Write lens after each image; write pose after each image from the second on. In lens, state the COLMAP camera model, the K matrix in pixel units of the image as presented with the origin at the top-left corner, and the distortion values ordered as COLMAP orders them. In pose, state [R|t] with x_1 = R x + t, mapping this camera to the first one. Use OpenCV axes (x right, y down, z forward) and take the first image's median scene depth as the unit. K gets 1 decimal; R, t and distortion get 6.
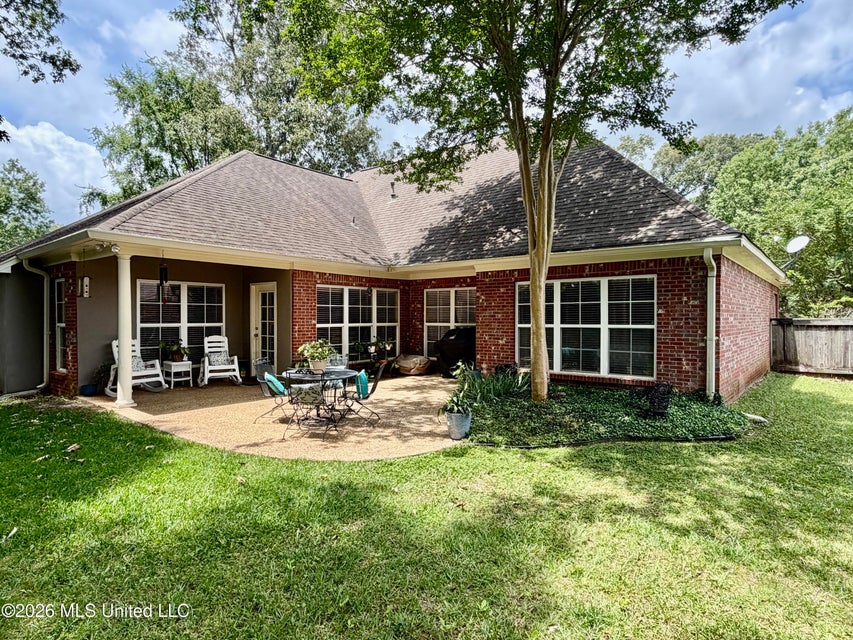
lens RADIAL K [[501.3, 0, 426.5], [0, 501.3, 320.0], [0, 0, 1]] dist [0.002919, -0.000411]
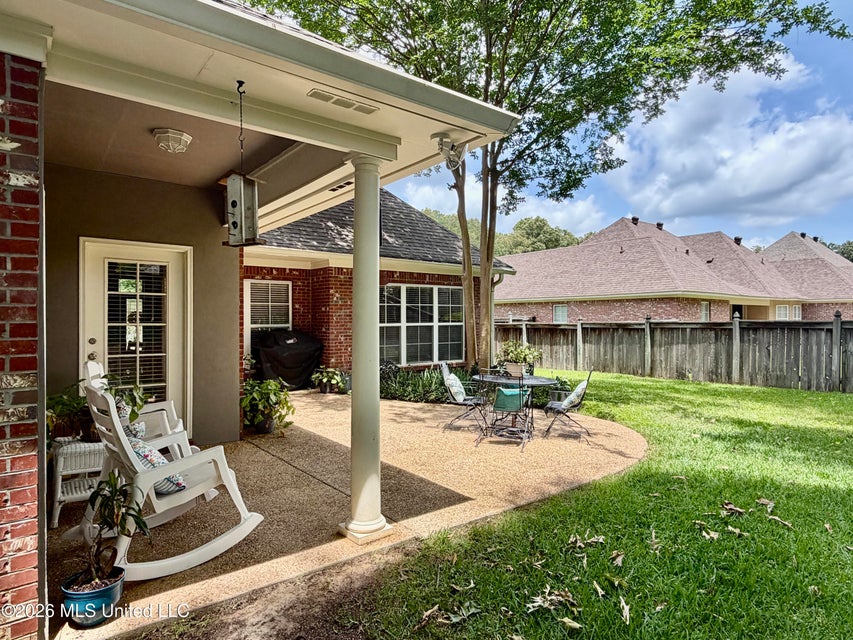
lens RADIAL K [[501.3, 0, 426.5], [0, 501.3, 320.0], [0, 0, 1]] dist [0.002919, -0.000411]
pose [[0.203111, -0.001987, 0.979154, -0.766044], [0.008095, 0.999967, 0.000350, 0.001420], [-0.979122, 0.007855, 0.203120, 0.662904]]
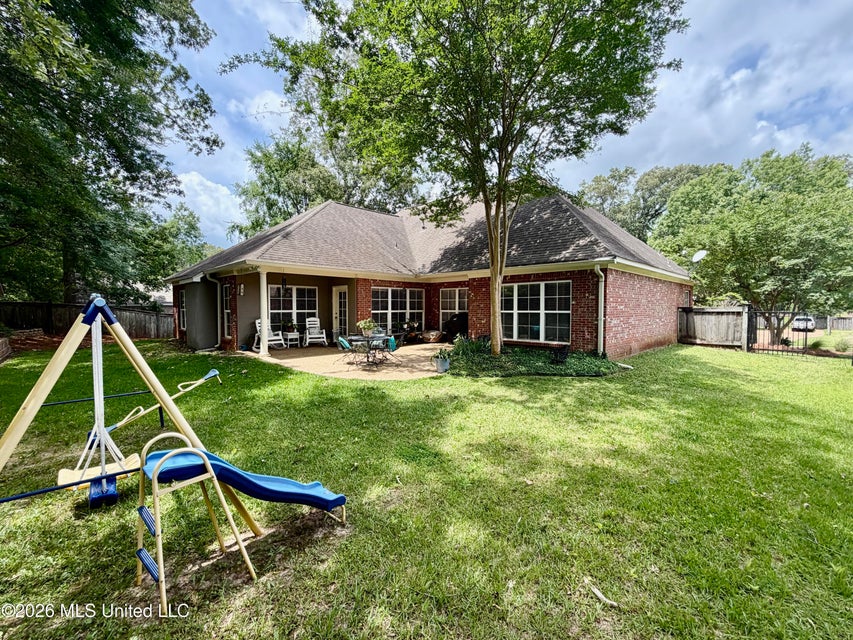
lens RADIAL K [[369.8, 0, 426.5], [0, 369.8, 320.0], [0, 0, 1]] dist [0.000304, 0.001191]
pose [[0.995126, 0.002442, -0.098580, 0.085008], [0.000380, 0.999591, 0.028596, 0.004225], [0.098610, -0.028494, 0.994718, -0.203296]]
